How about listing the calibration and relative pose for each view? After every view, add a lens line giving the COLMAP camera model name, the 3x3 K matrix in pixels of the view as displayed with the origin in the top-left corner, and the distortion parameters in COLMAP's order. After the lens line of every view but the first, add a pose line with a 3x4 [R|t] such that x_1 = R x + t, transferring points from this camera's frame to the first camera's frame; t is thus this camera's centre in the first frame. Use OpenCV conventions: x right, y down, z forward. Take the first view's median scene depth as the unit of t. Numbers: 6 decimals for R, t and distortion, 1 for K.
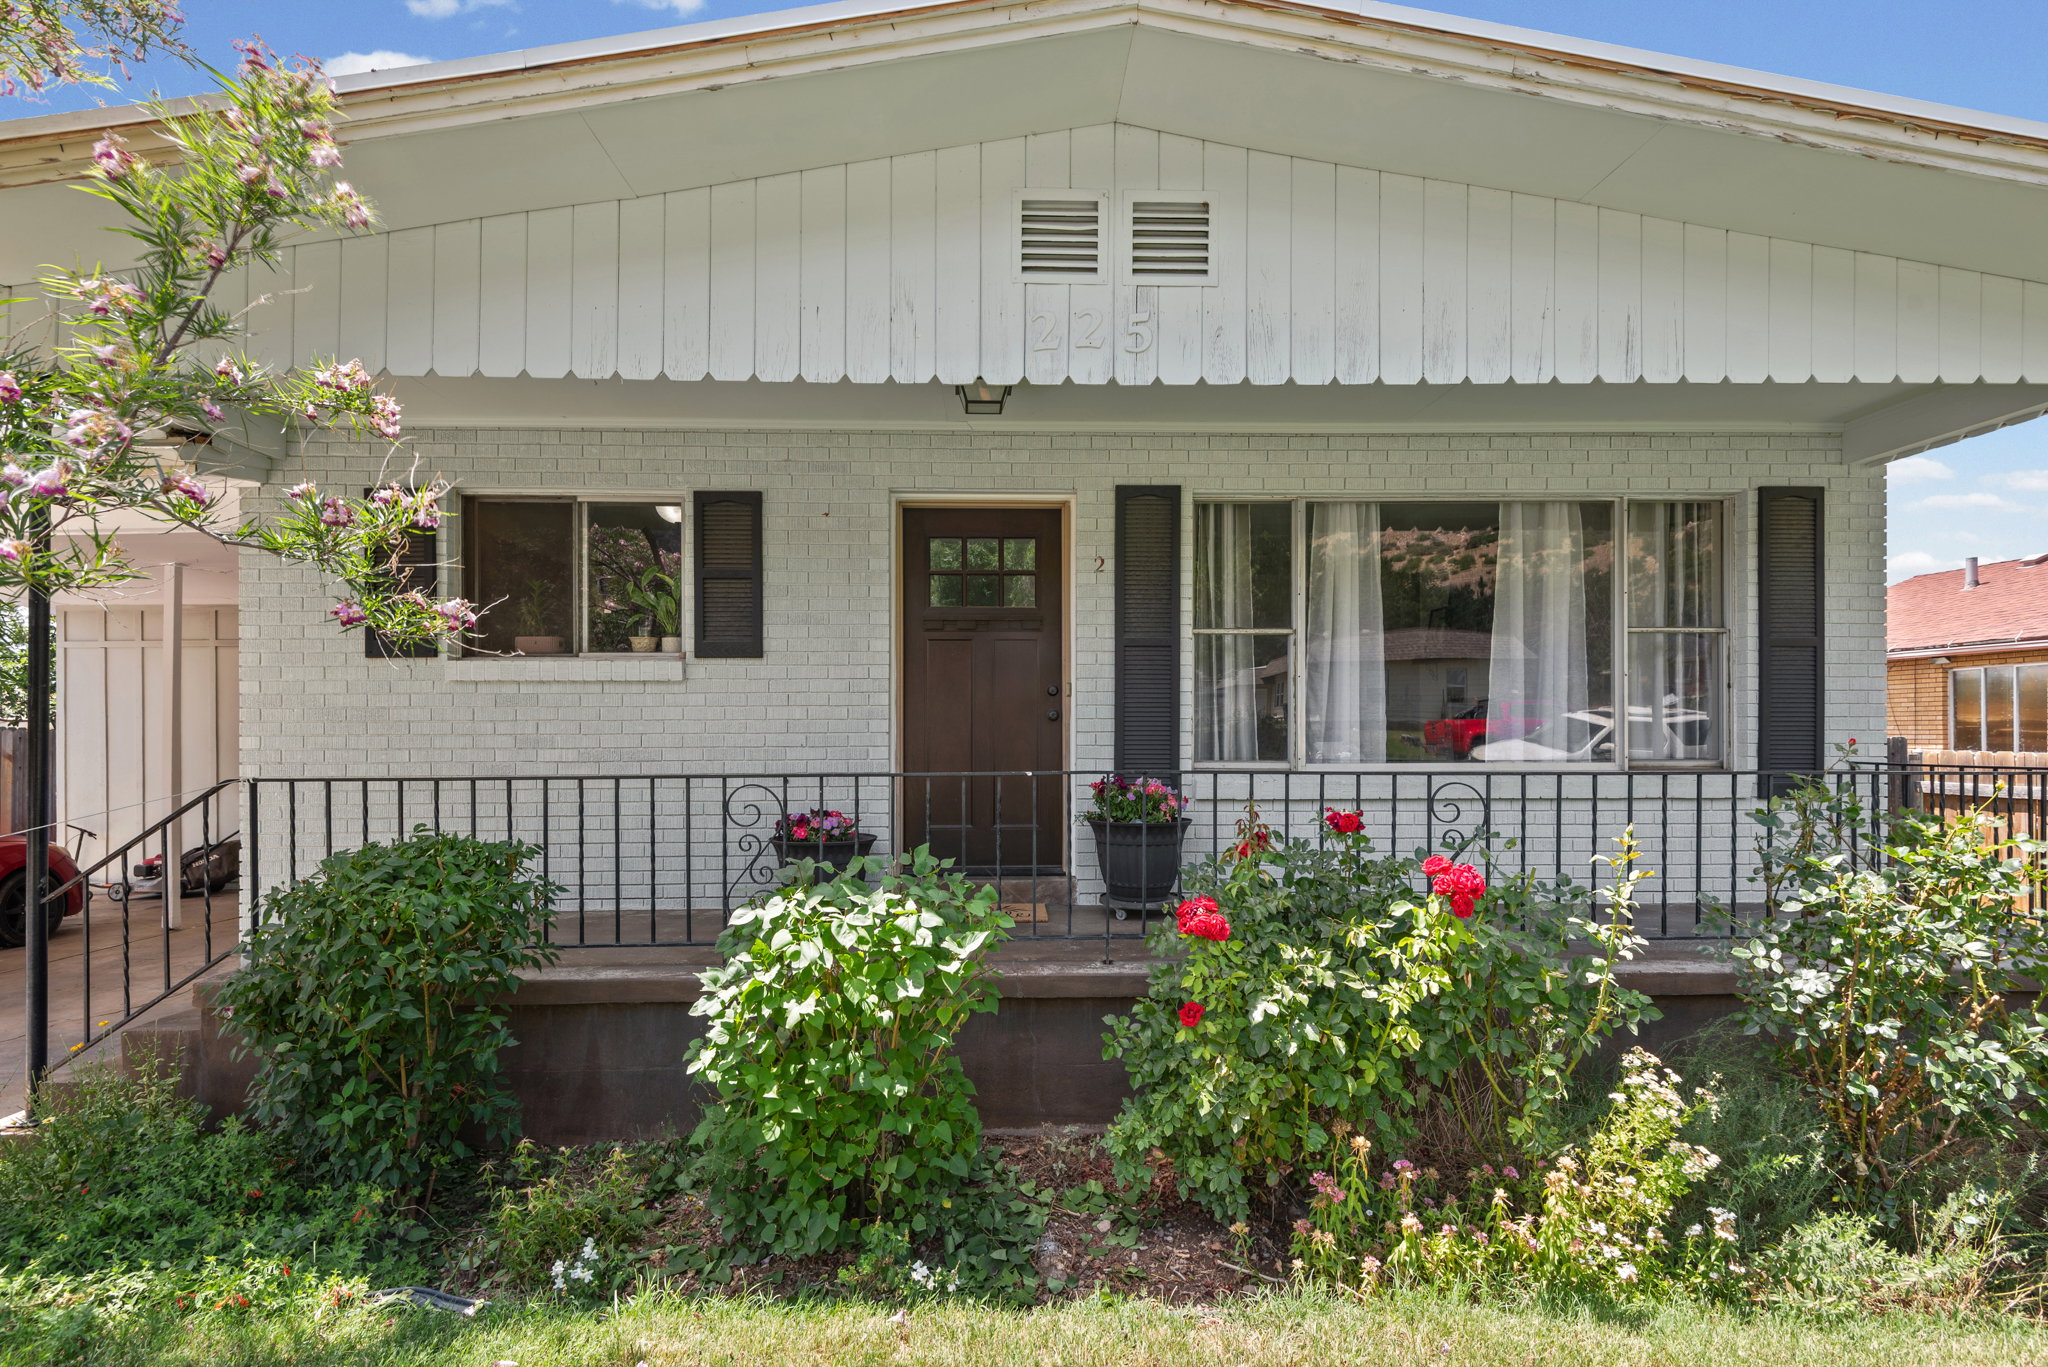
lens RADIAL K [[938.1, 0, 1026.1], [0, 938.1, 661.0], [0, 0, 1]] dist [0.018522, -0.000313]
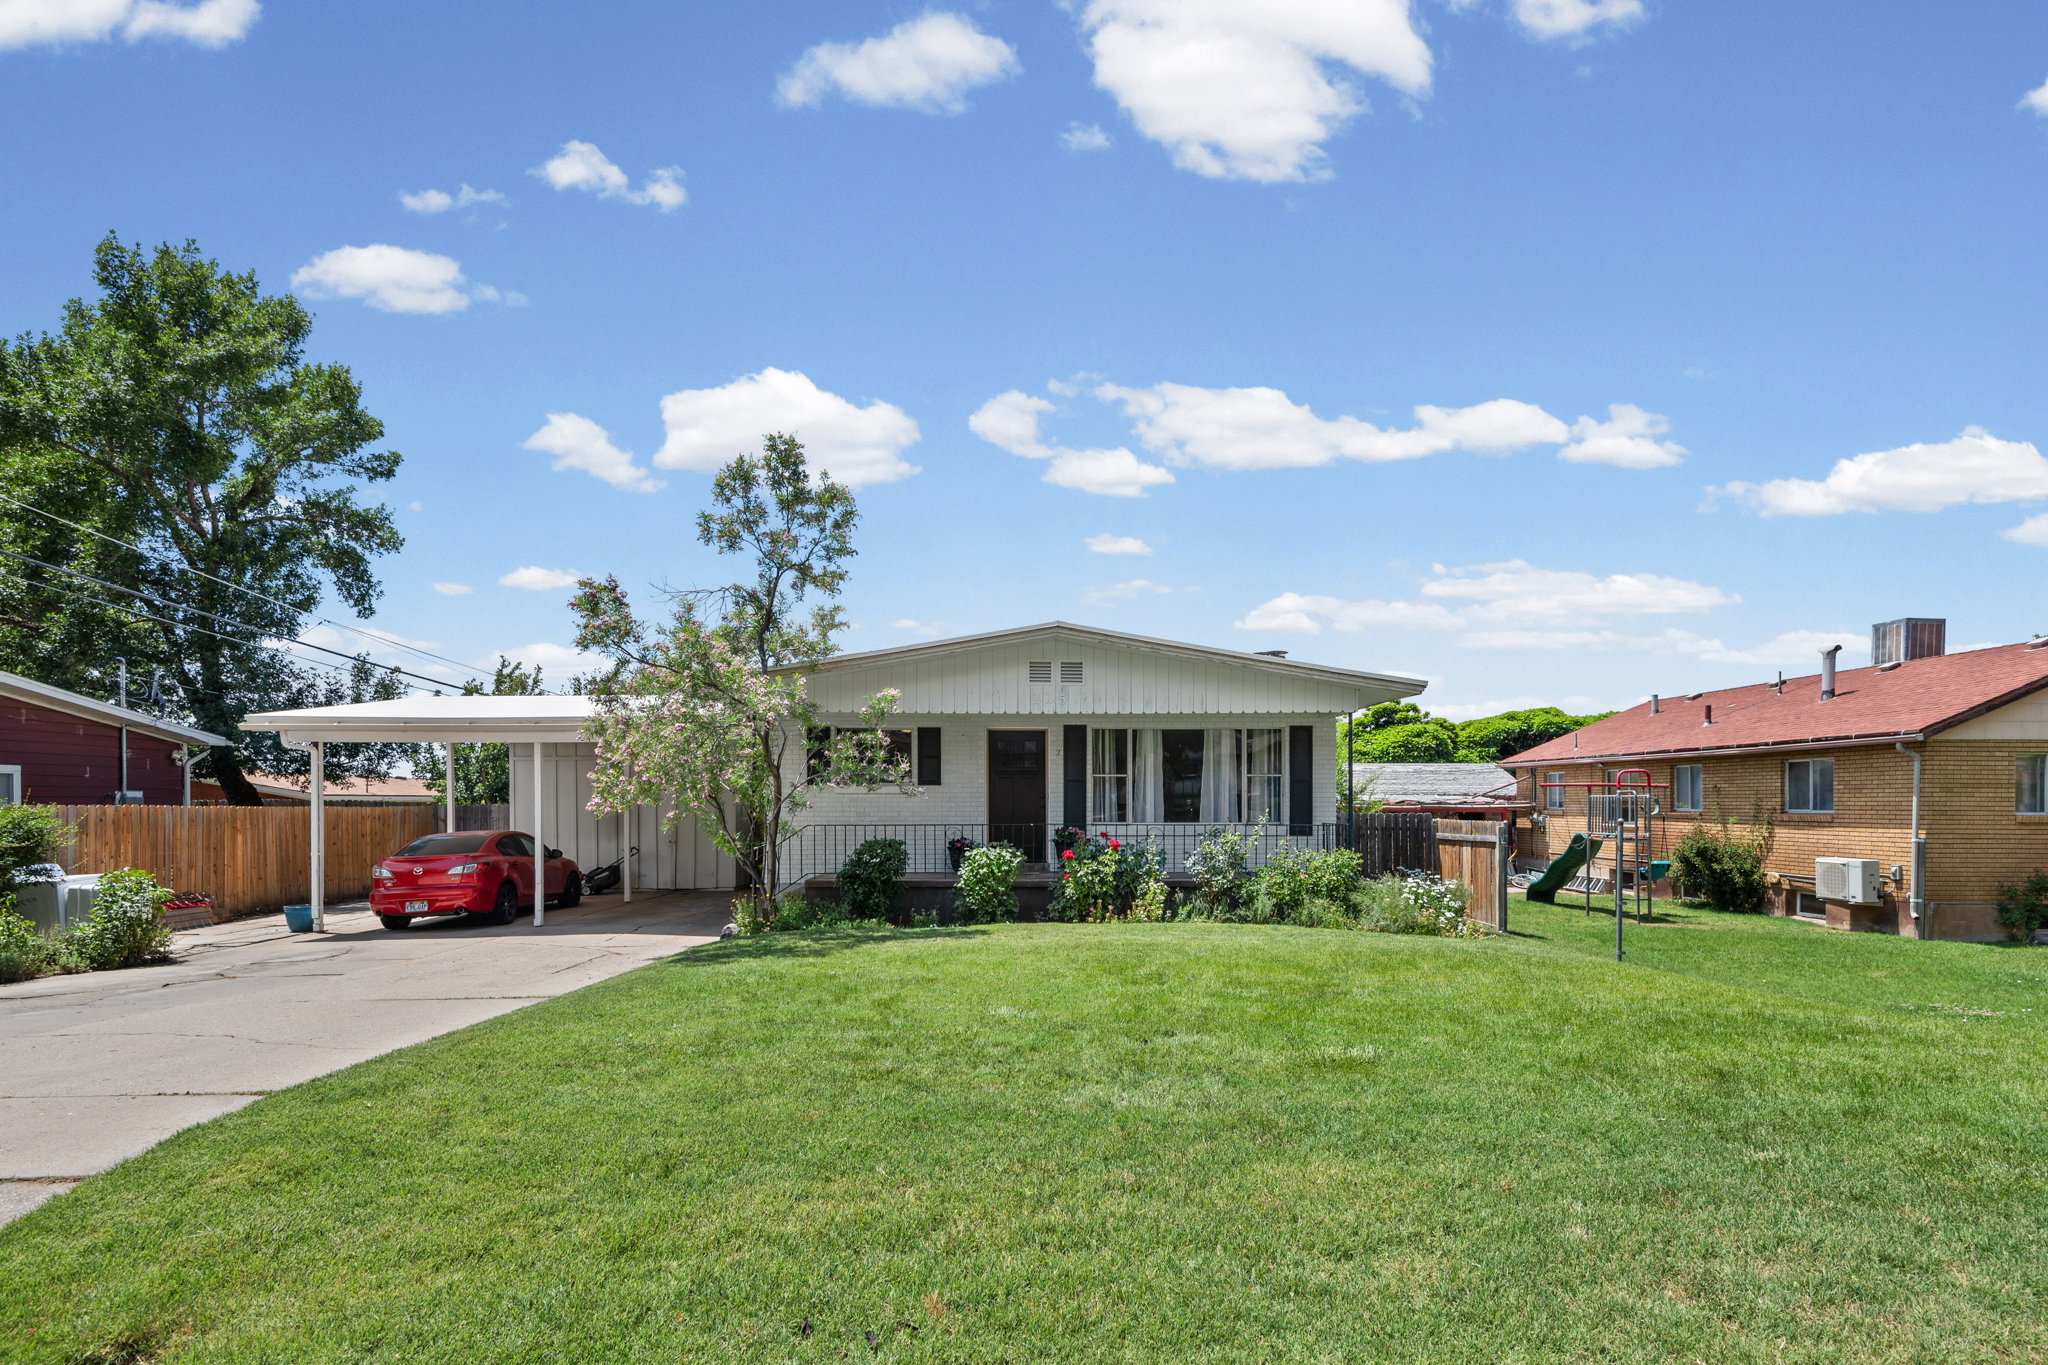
lens RADIAL K [[955.5, 0, 1034.6], [0, 955.5, 731.4], [0, 0, 1]] dist [-0.000629, -0.000531]
pose [[0.999917, 0.002734, -0.012575, 0.044376], [-0.002702, 0.999993, 0.002533, -0.179400], [0.012582, -0.002499, 0.999918, -1.950185]]
